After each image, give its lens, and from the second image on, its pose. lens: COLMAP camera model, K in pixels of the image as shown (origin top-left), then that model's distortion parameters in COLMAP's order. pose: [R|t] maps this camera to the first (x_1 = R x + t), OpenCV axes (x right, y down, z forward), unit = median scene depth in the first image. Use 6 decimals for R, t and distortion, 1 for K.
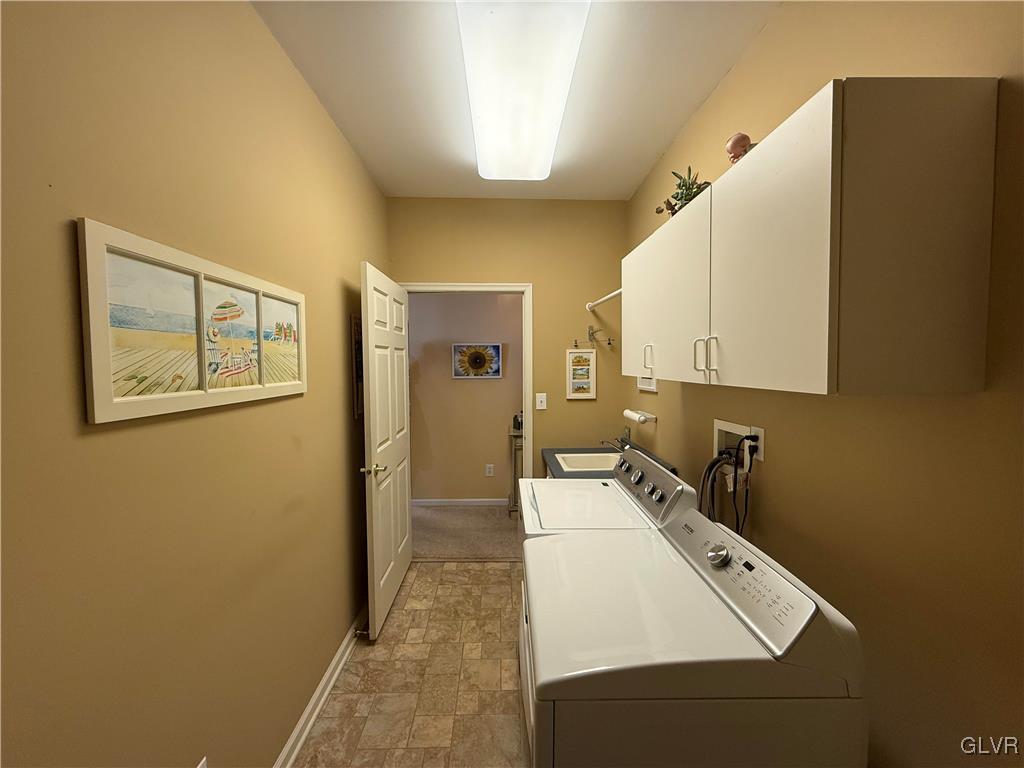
lens RADIAL K [[411.0, 0, 511.2], [0, 411.0, 381.9], [0, 0, 1]] dist [-0.001986, -0.000432]
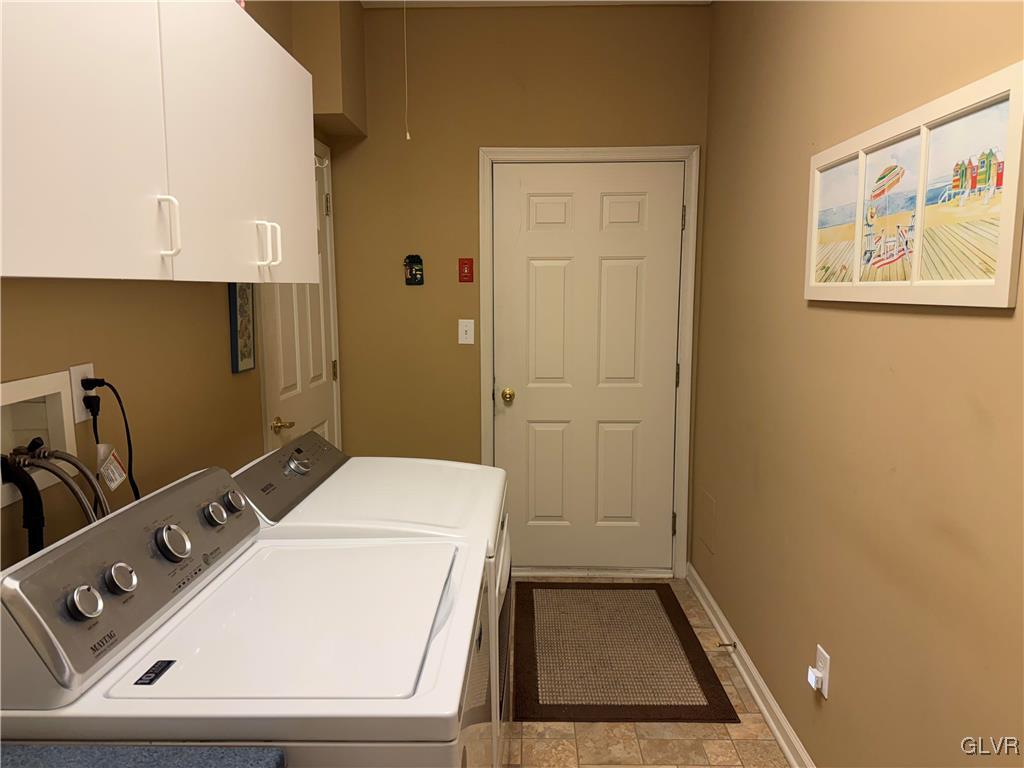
lens RADIAL K [[715.9, 0, 511.9], [0, 715.9, 383.5], [0, 0, 1]] dist [-0.000986, -0.000574]
pose [[-0.998838, 0.001403, 0.048176, -0.059472], [0.009935, 0.984106, 0.177306, -0.043805], [-0.047162, 0.177579, -0.982976, 2.400167]]
